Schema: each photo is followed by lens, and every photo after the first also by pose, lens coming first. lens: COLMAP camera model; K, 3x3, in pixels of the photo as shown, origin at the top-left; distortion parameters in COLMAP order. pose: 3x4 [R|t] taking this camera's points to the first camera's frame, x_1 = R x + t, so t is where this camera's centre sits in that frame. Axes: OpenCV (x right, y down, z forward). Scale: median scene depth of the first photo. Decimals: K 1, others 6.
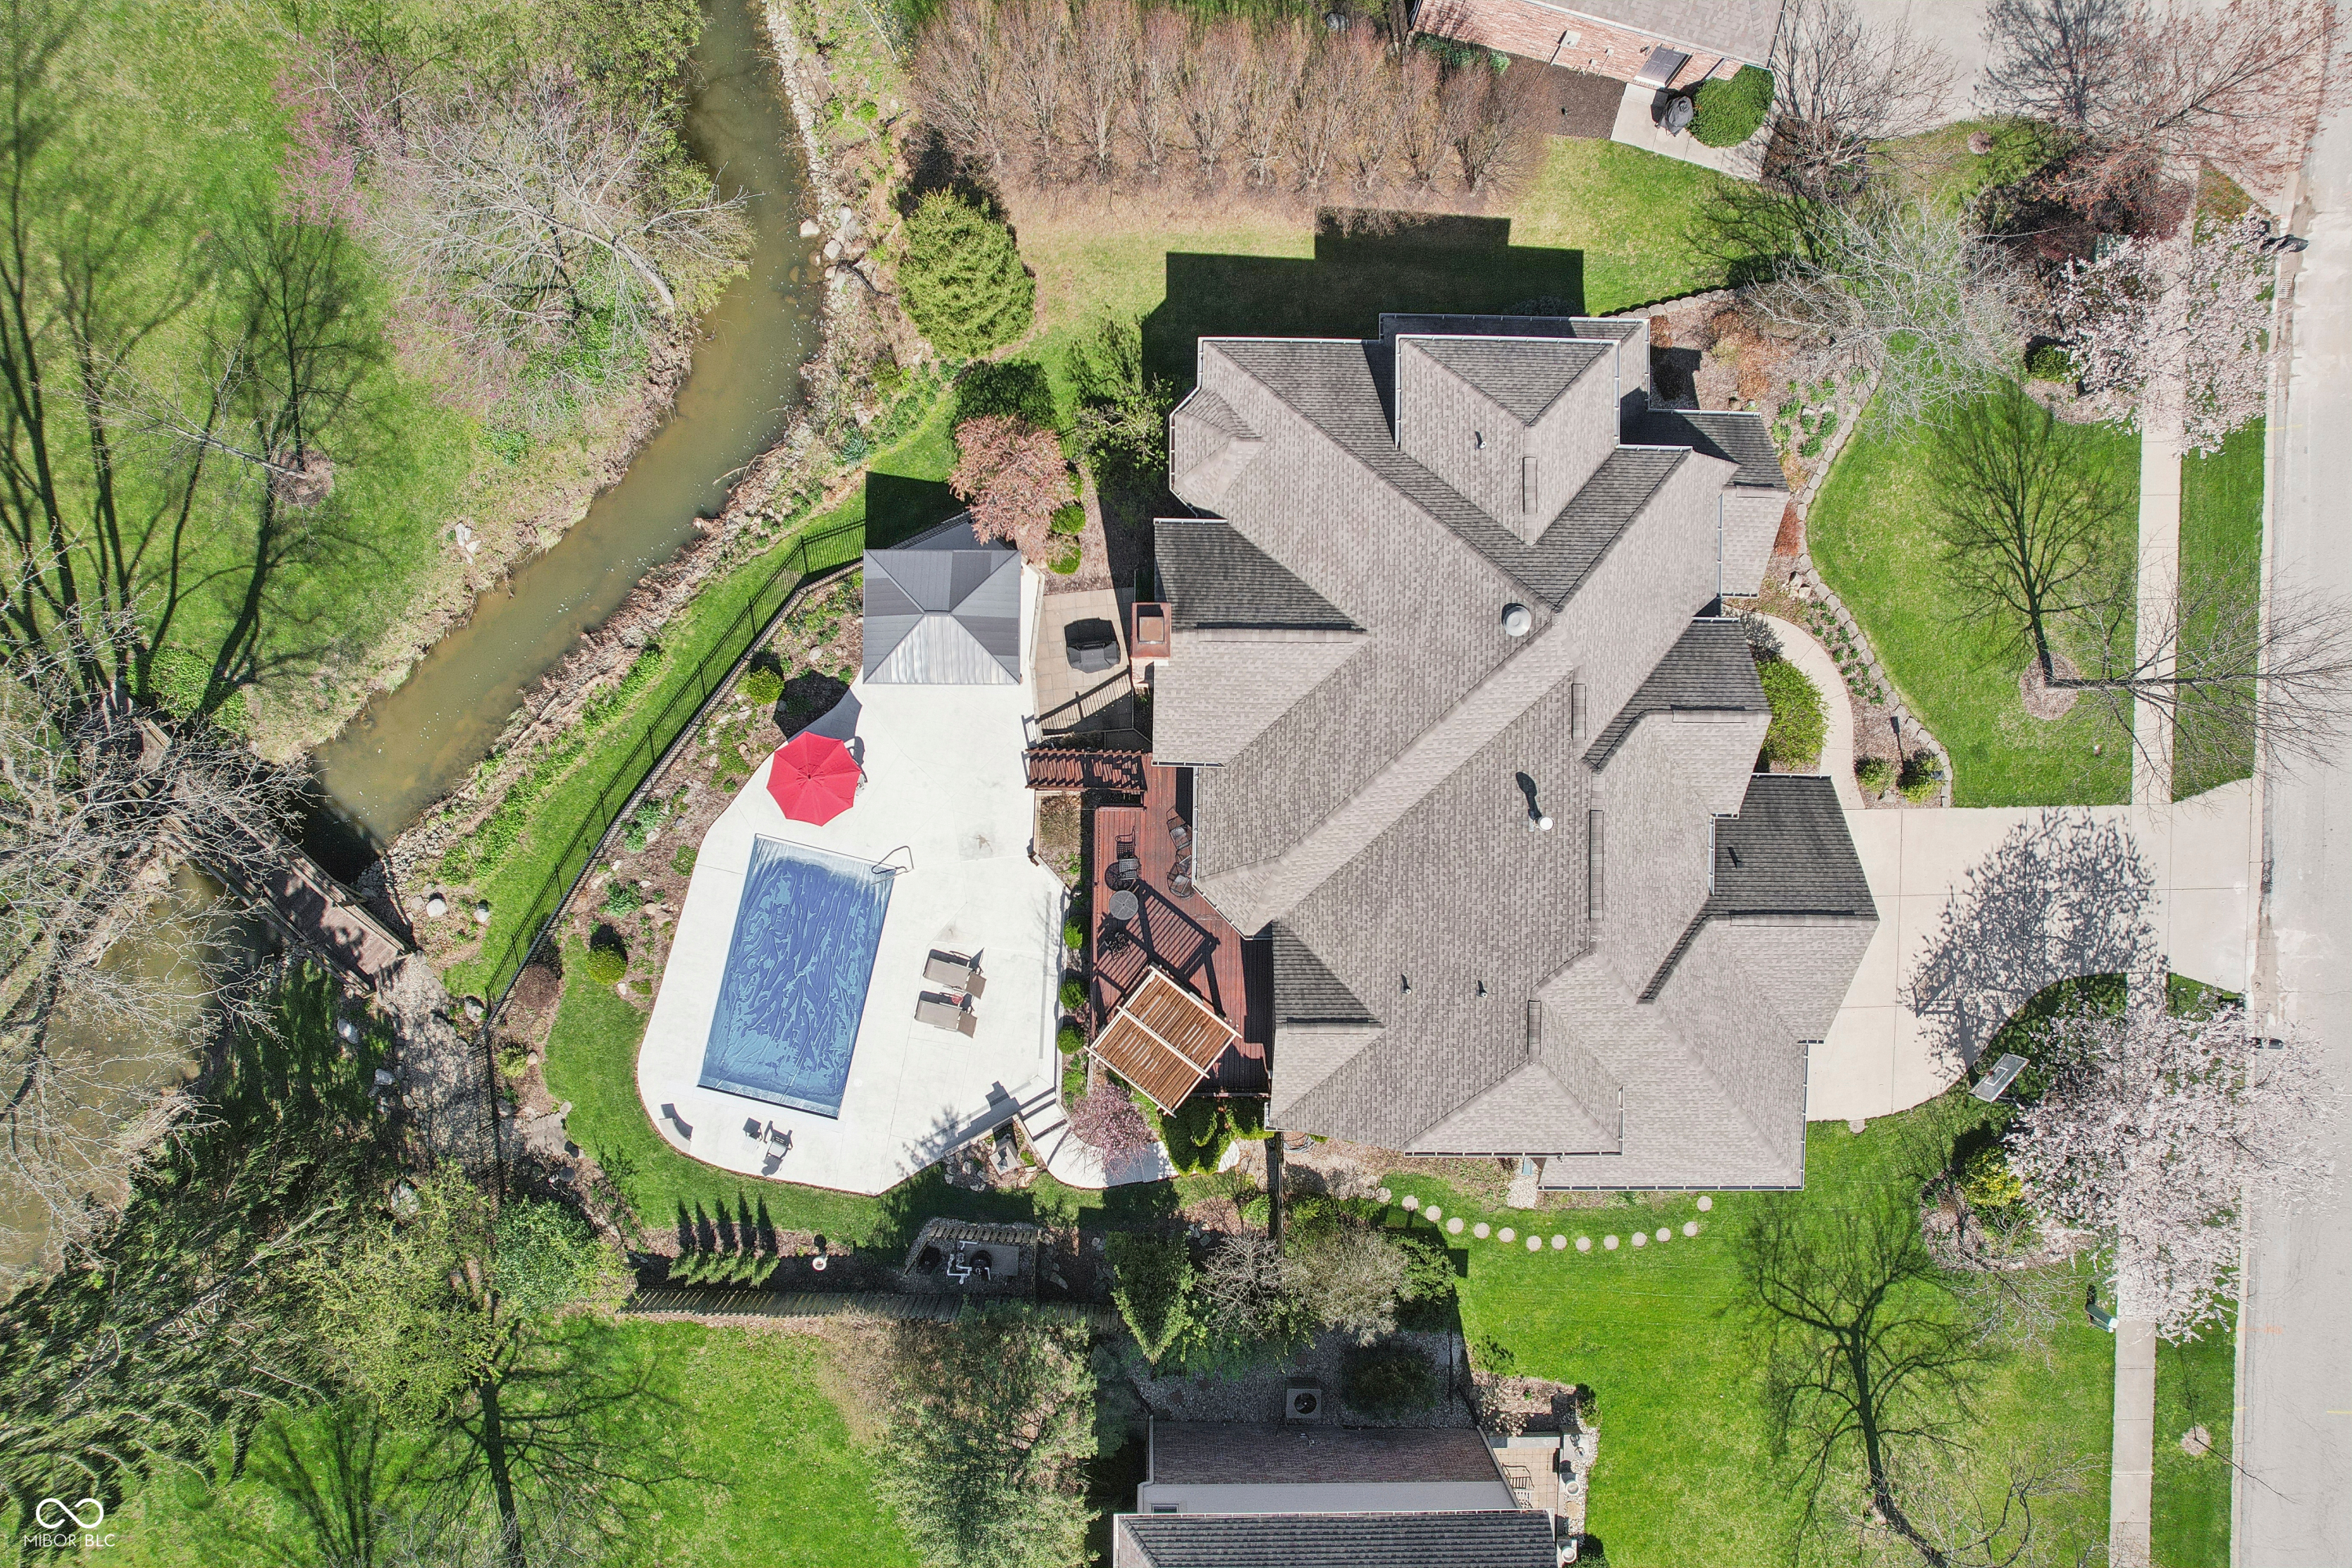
lens RADIAL K [[1495.9, 0, 1182.2], [0, 1495.9, 789.8], [0, 0, 1]] dist [-0.087919, 0.083622]
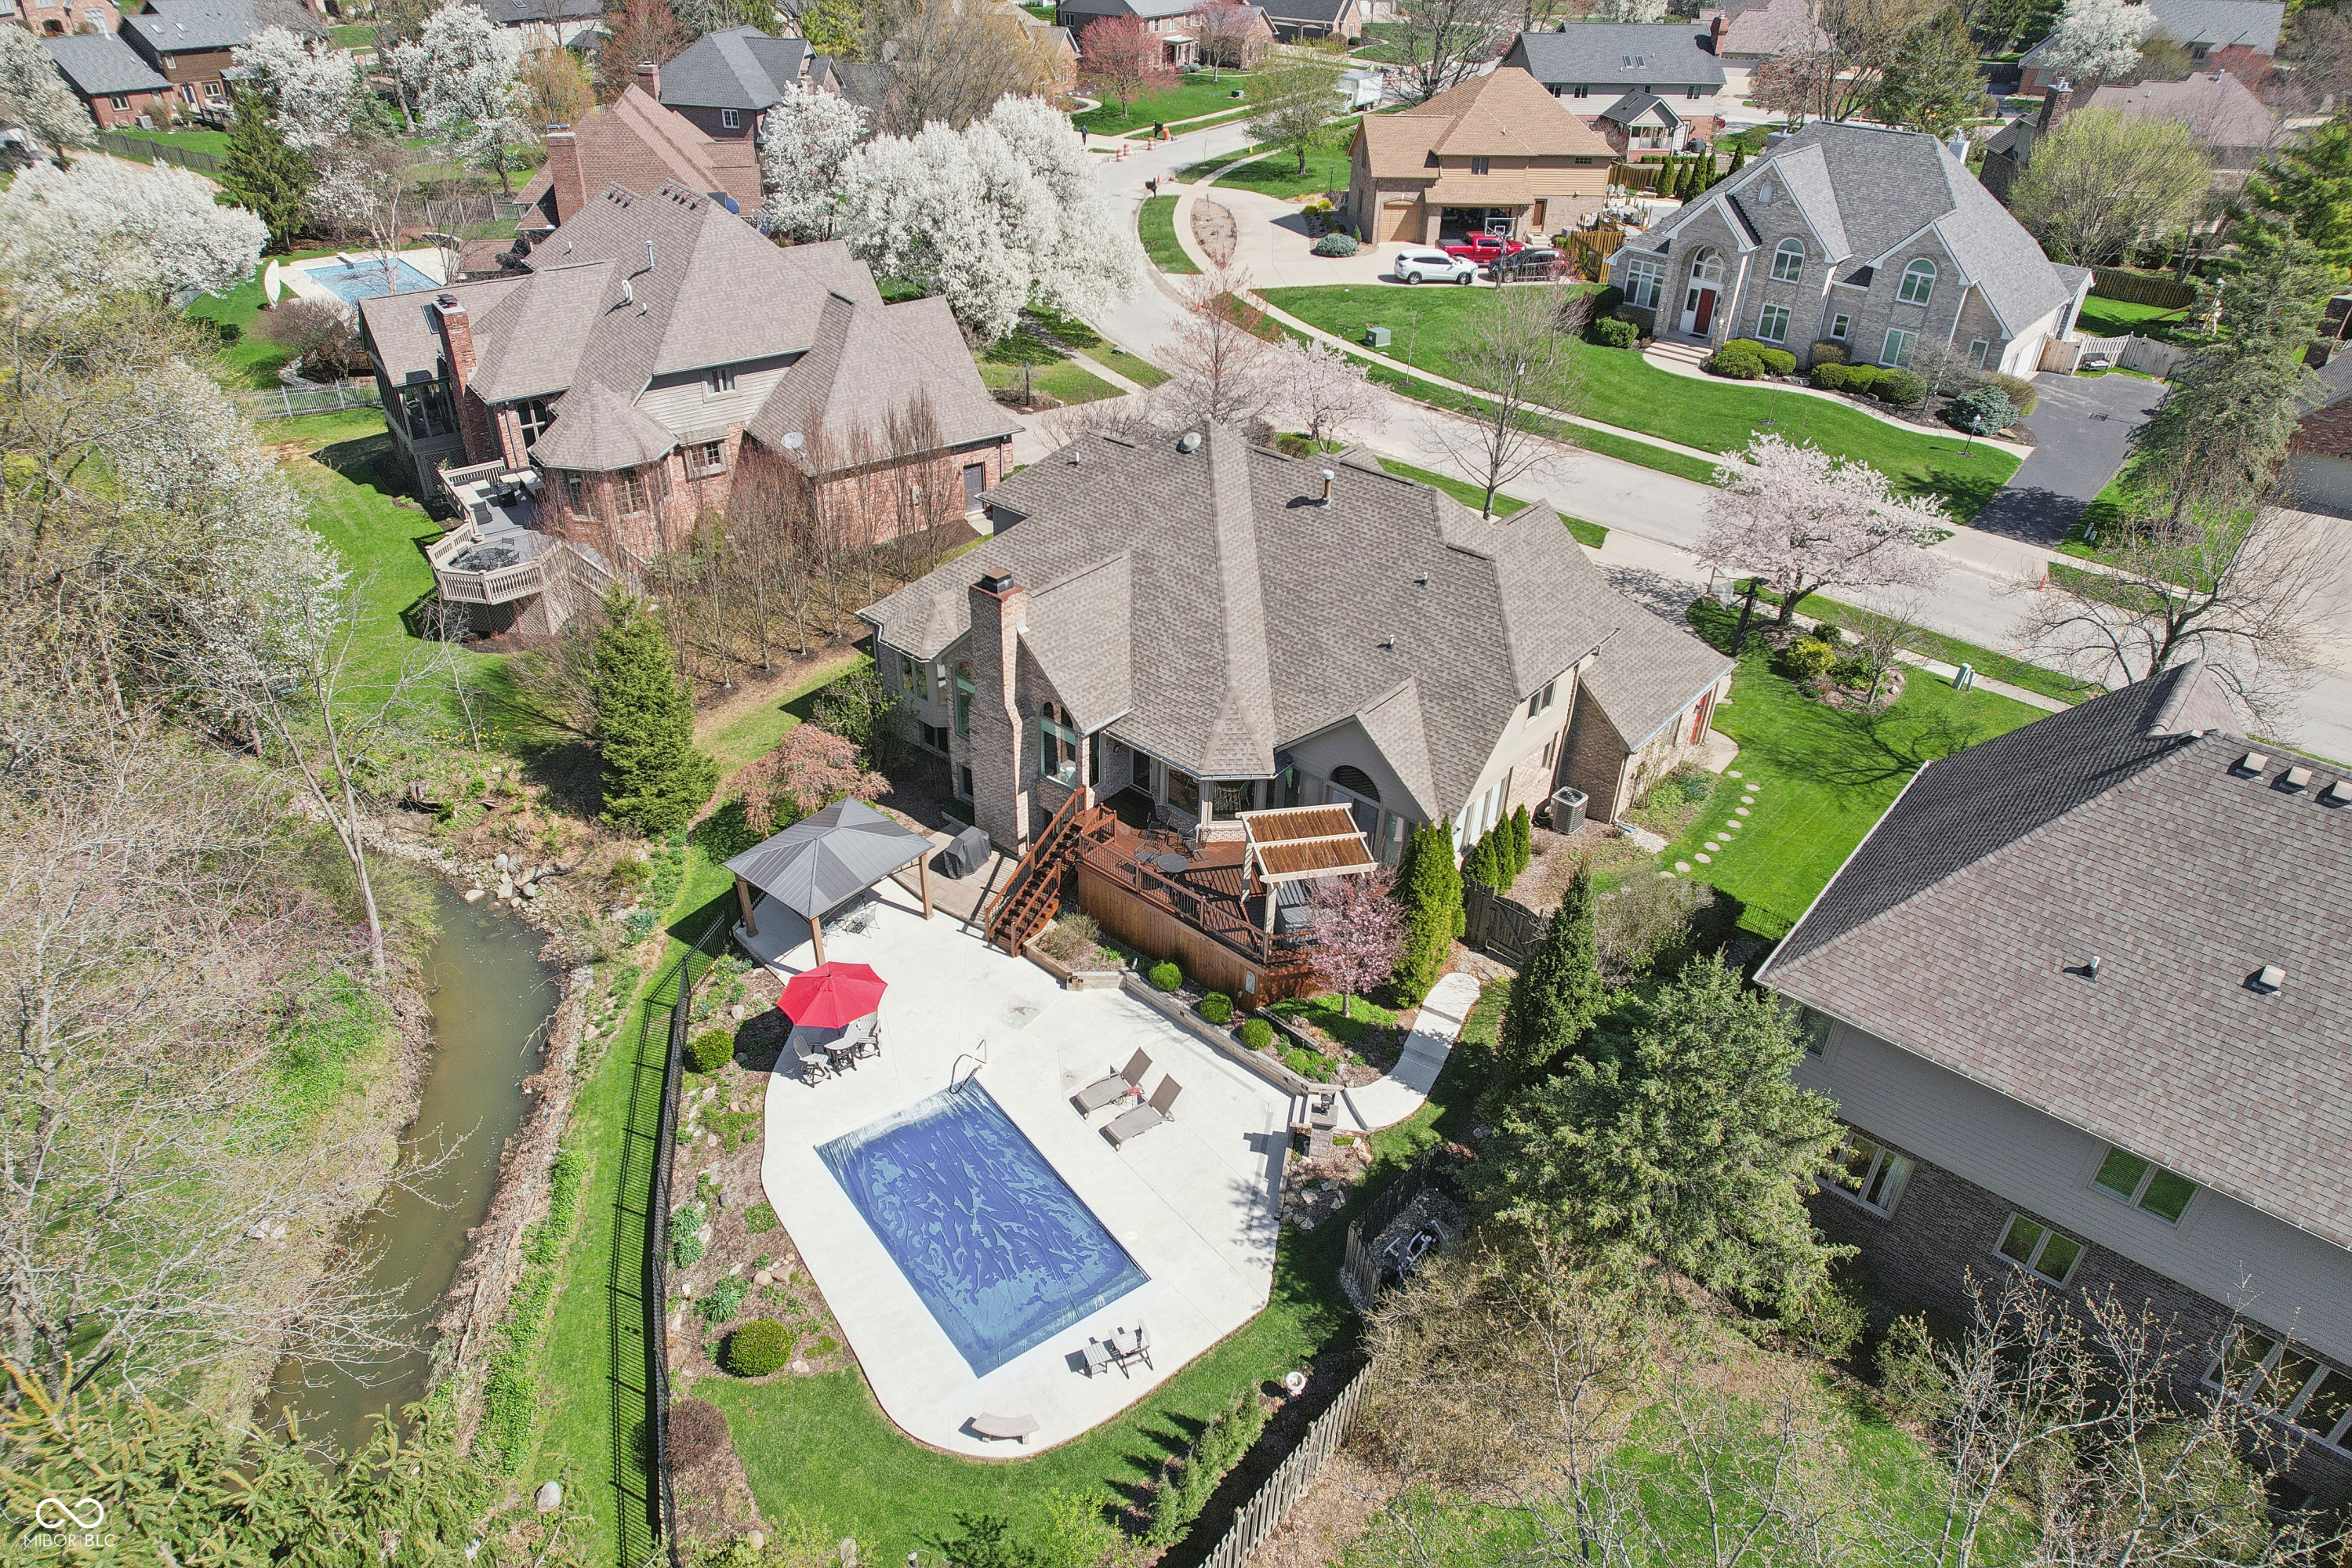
lens RADIAL K [[1477.4, 0, 1169.1], [0, 1477.4, 831.9], [0, 0, 1]] dist [-0.050541, 0.001672]
pose [[0.644658, -0.438220, 0.626402, -0.592776], [0.764458, 0.364692, -0.531605, 0.541906], [0.004516, 0.821561, 0.570102, 0.417114]]
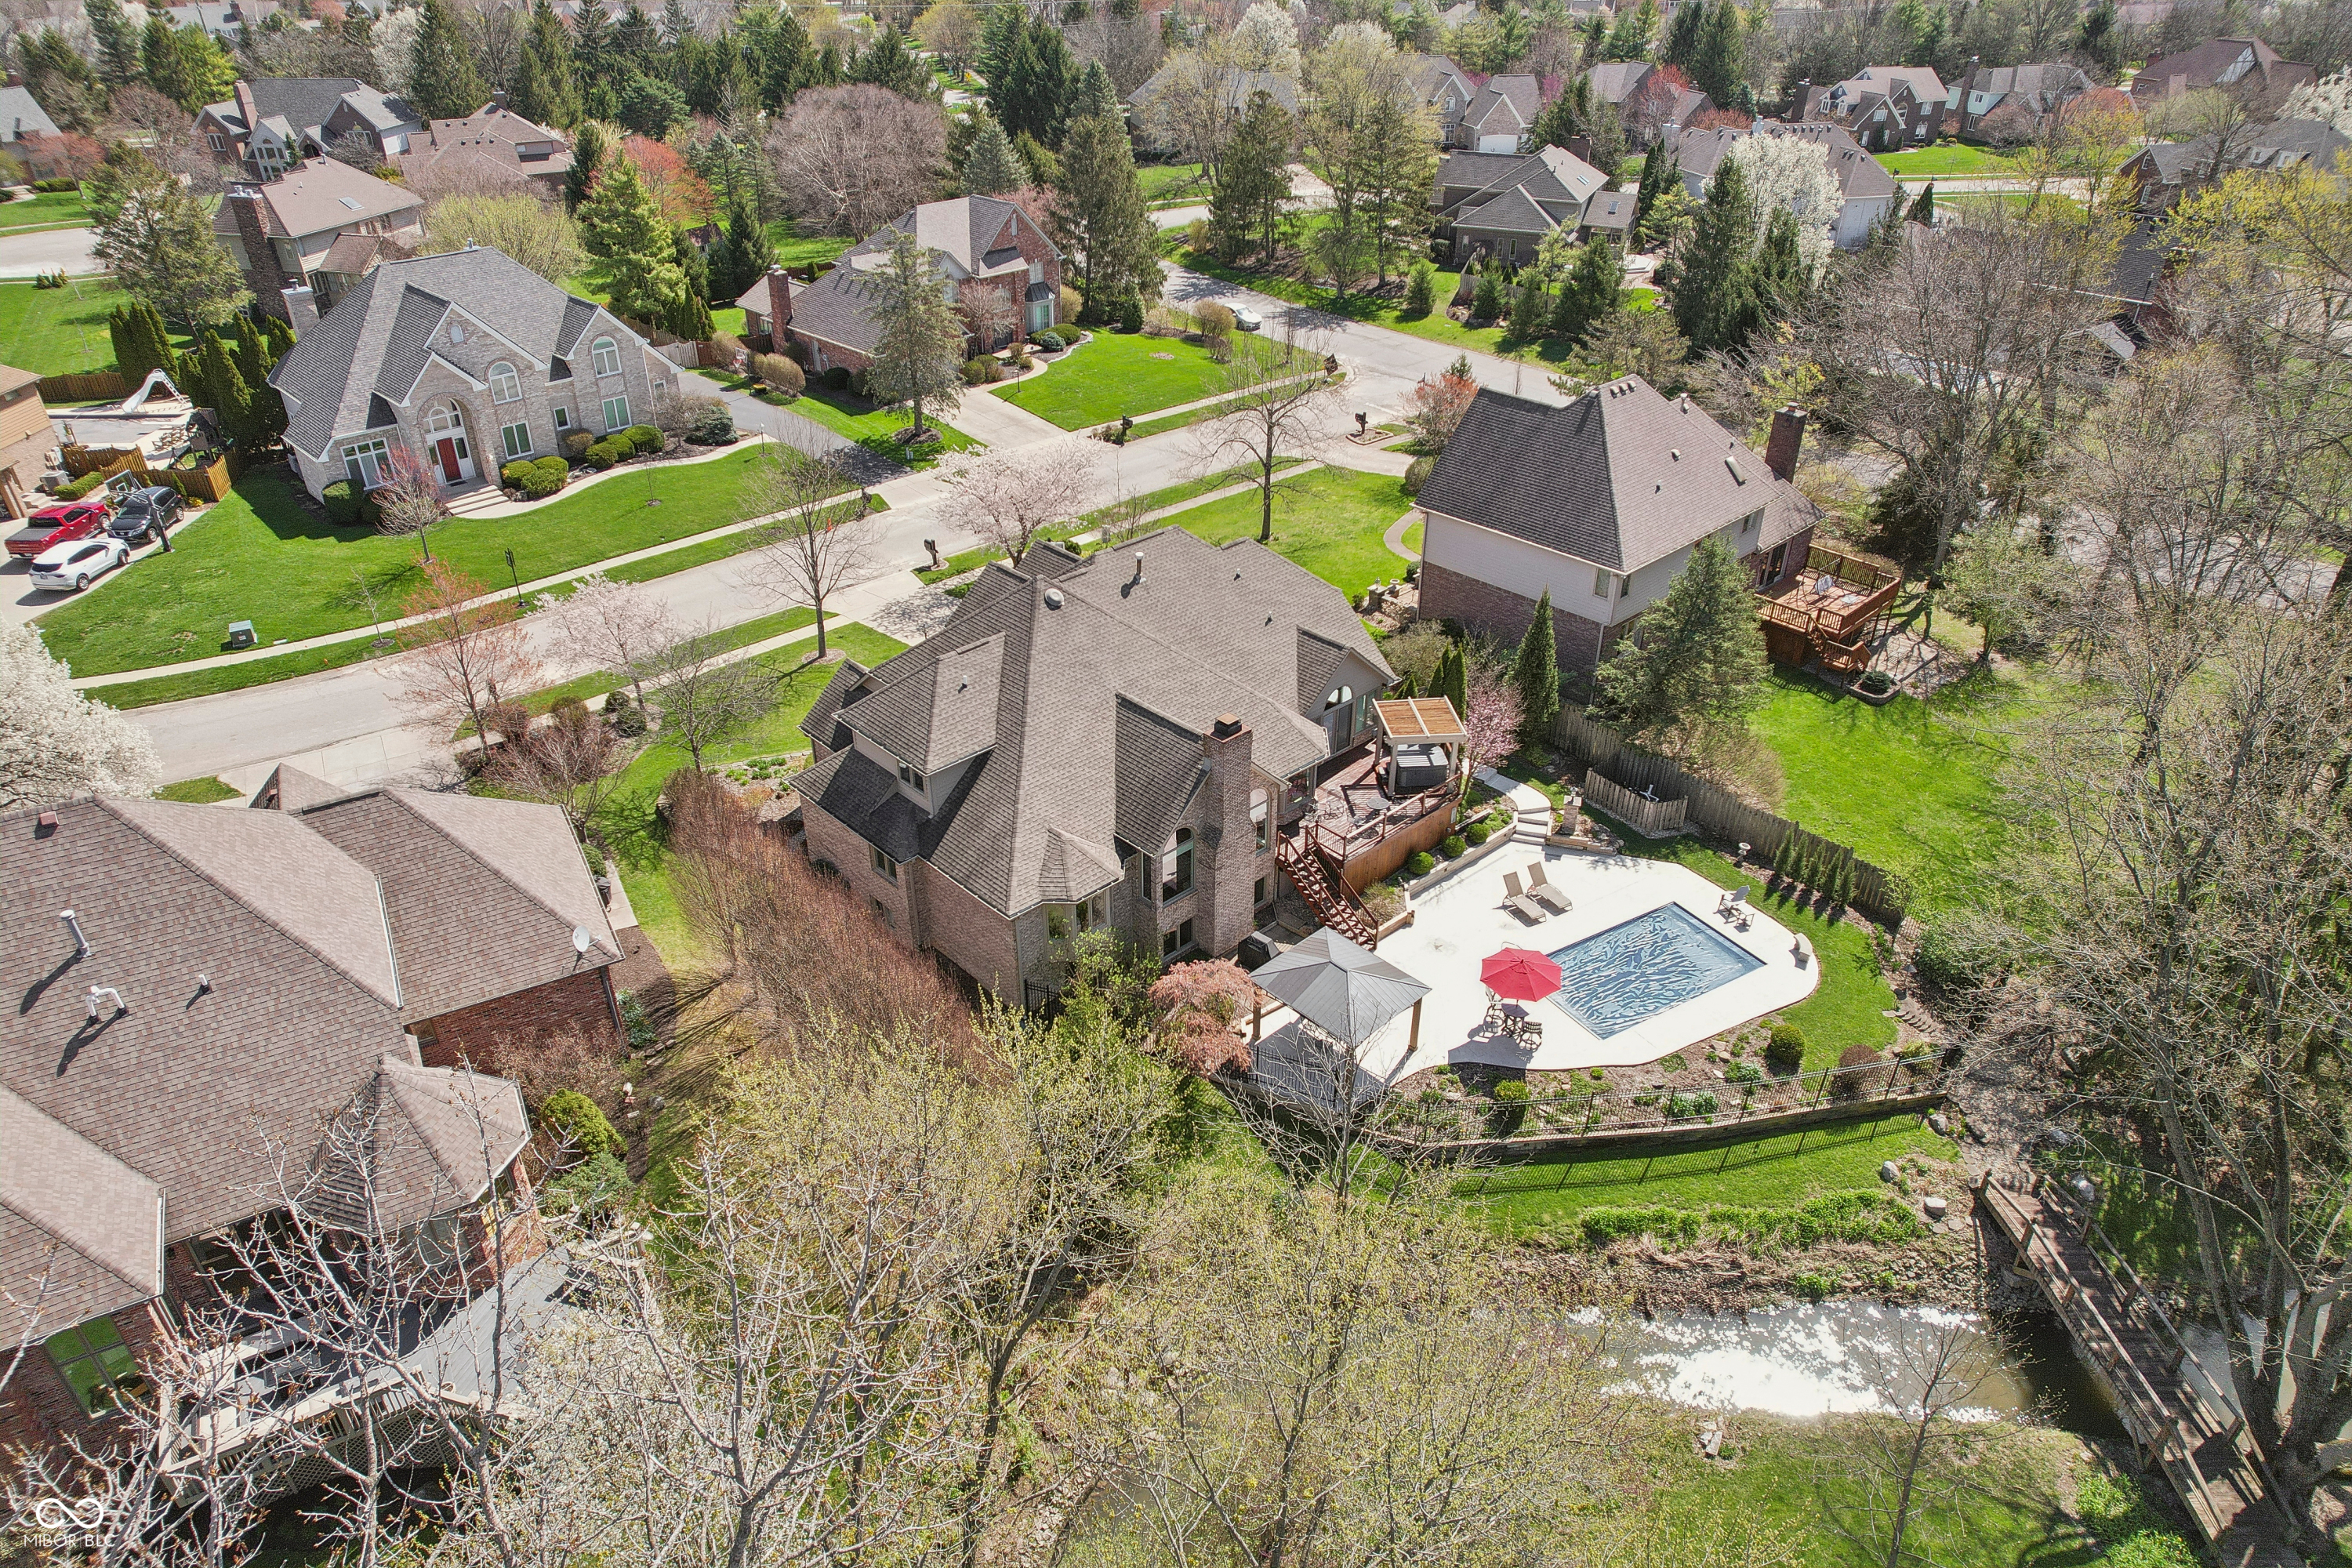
lens RADIAL K [[1488.5, 0, 1167.9], [0, 1488.5, 815.1], [0, 0, 1]] dist [-0.081317, 0.073684]
pose [[-0.688584, -0.401210, 0.604056, -0.662124], [0.725119, -0.389537, 0.567859, -0.754093], [0.007472, 0.829030, 0.559154, 0.265272]]
